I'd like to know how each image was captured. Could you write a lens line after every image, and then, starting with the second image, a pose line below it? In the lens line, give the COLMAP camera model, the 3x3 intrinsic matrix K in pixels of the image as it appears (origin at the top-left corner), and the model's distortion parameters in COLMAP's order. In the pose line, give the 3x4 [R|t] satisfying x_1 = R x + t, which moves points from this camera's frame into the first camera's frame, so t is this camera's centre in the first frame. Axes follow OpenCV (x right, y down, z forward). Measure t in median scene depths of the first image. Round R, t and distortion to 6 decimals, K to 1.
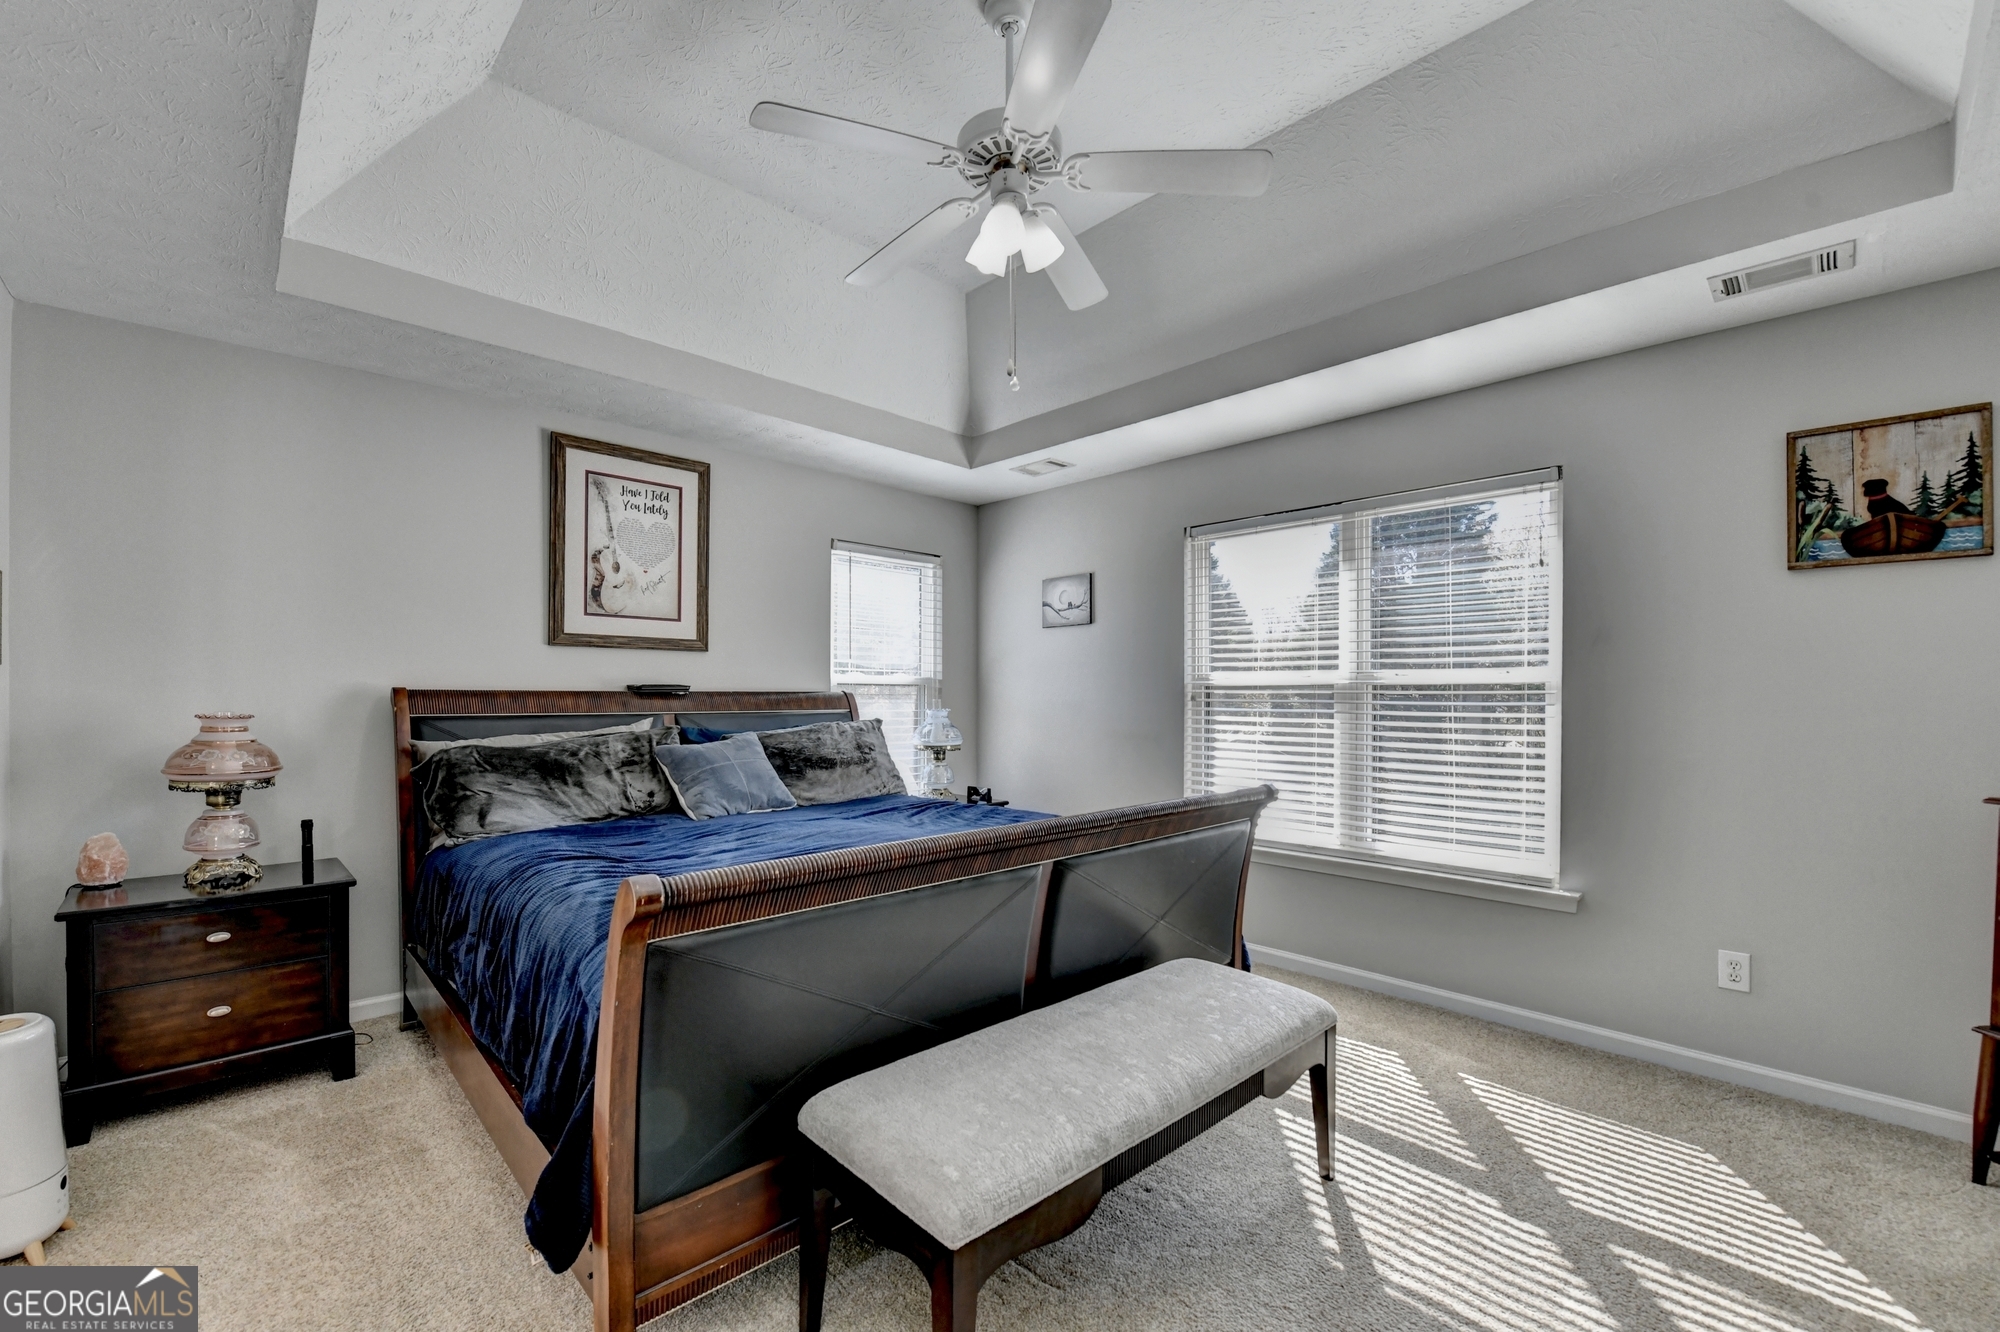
lens RADIAL K [[813.3, 0, 999.7], [0, 813.3, 686.8], [0, 0, 1]] dist [-0.011876, -0.002302]
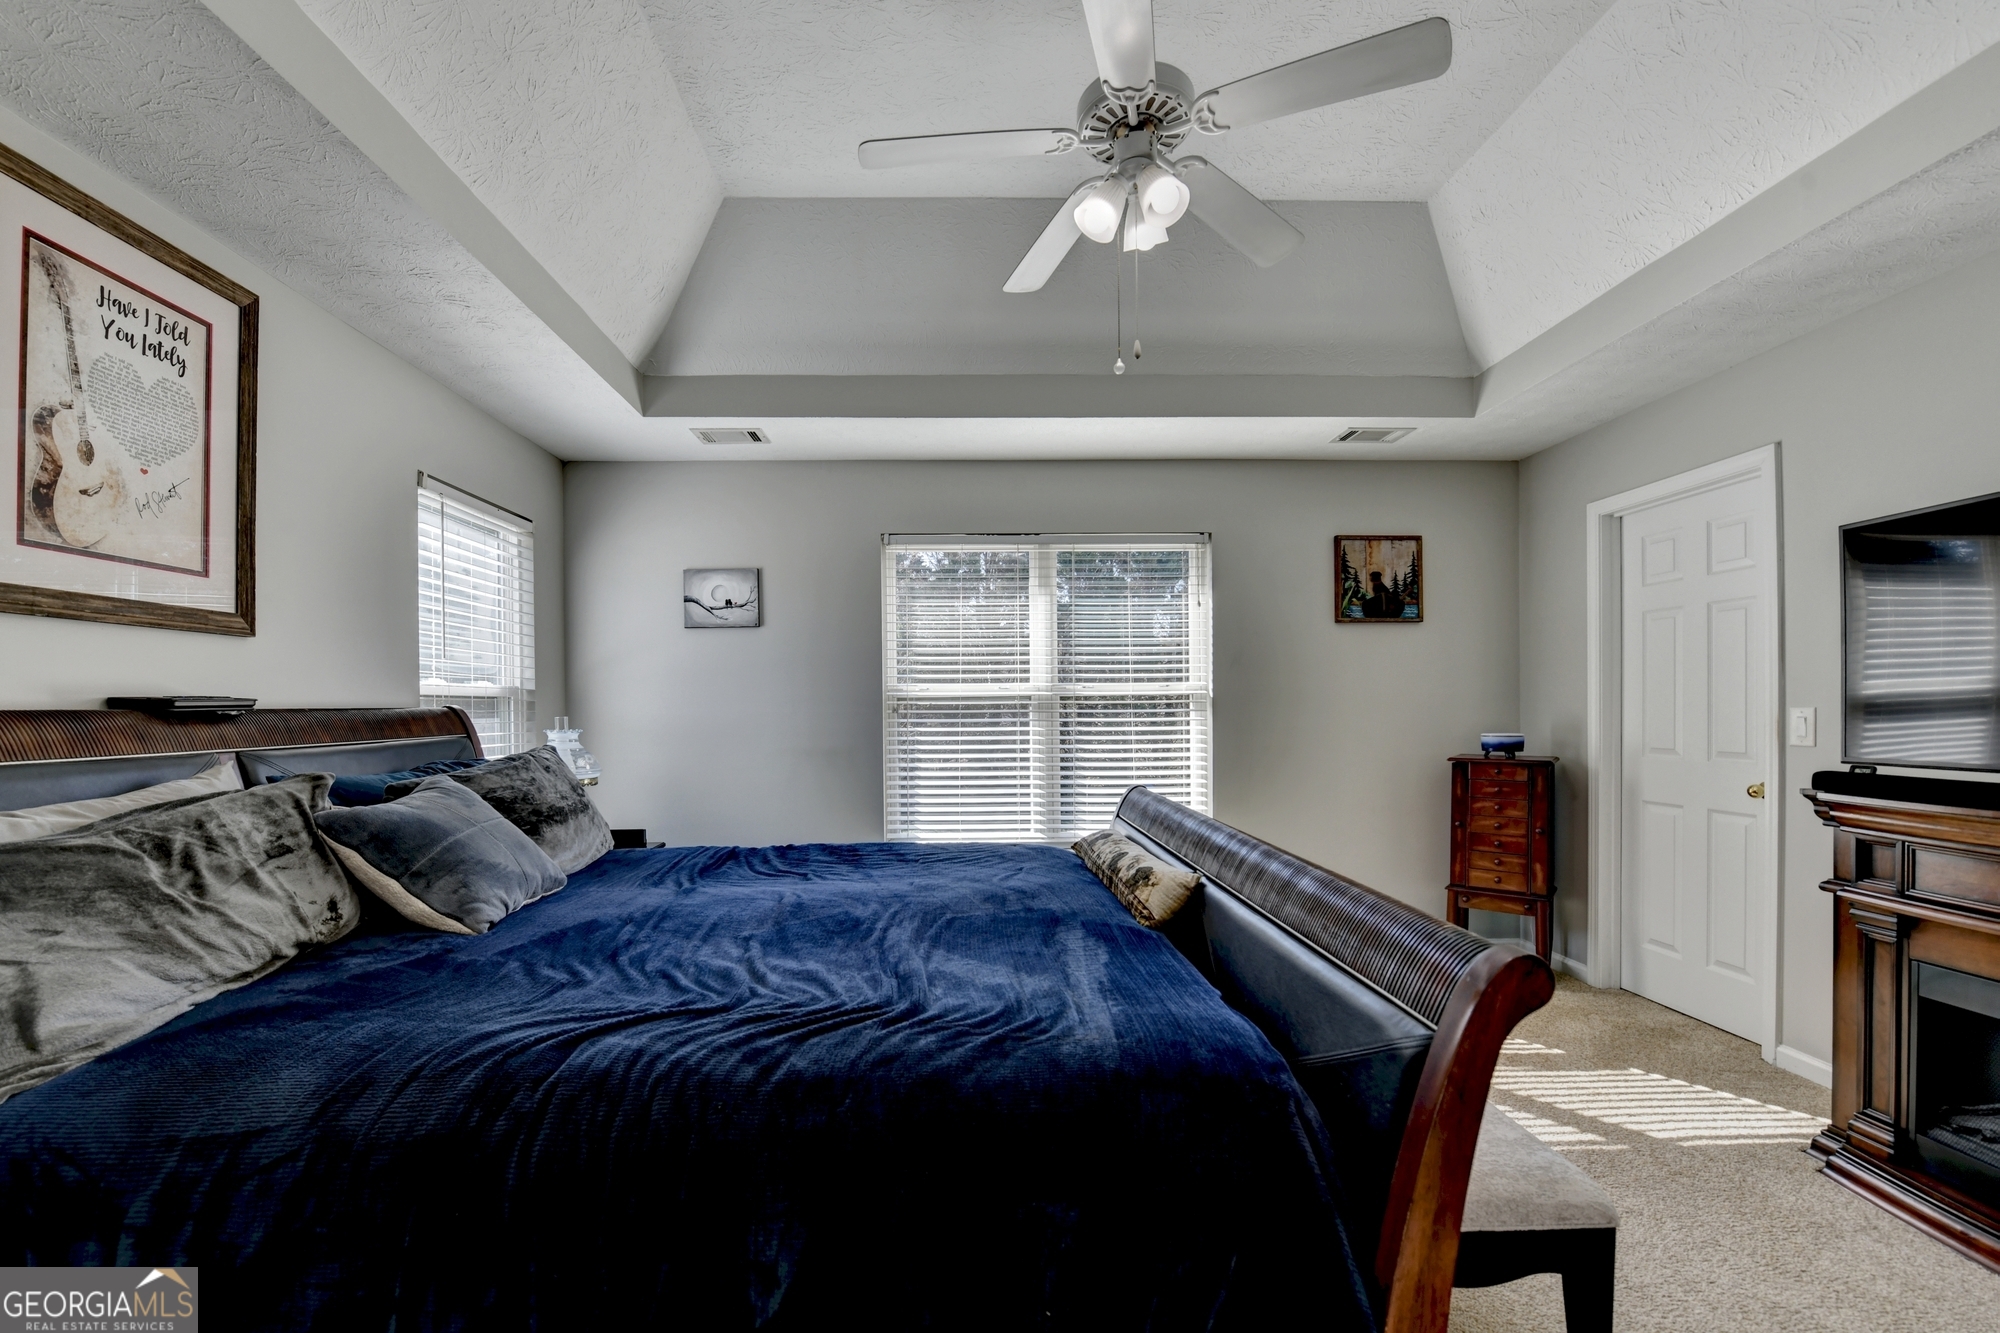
lens RADIAL K [[813.3, 0, 965.1], [0, 813.3, 701.2], [0, 0, 1]] dist [-0.011876, -0.002302]
pose [[0.685433, -0.005069, 0.728118, -0.463257], [0.003917, 0.999987, 0.003274, 0.000467], [-0.728125, 0.000608, 0.685444, 0.301180]]
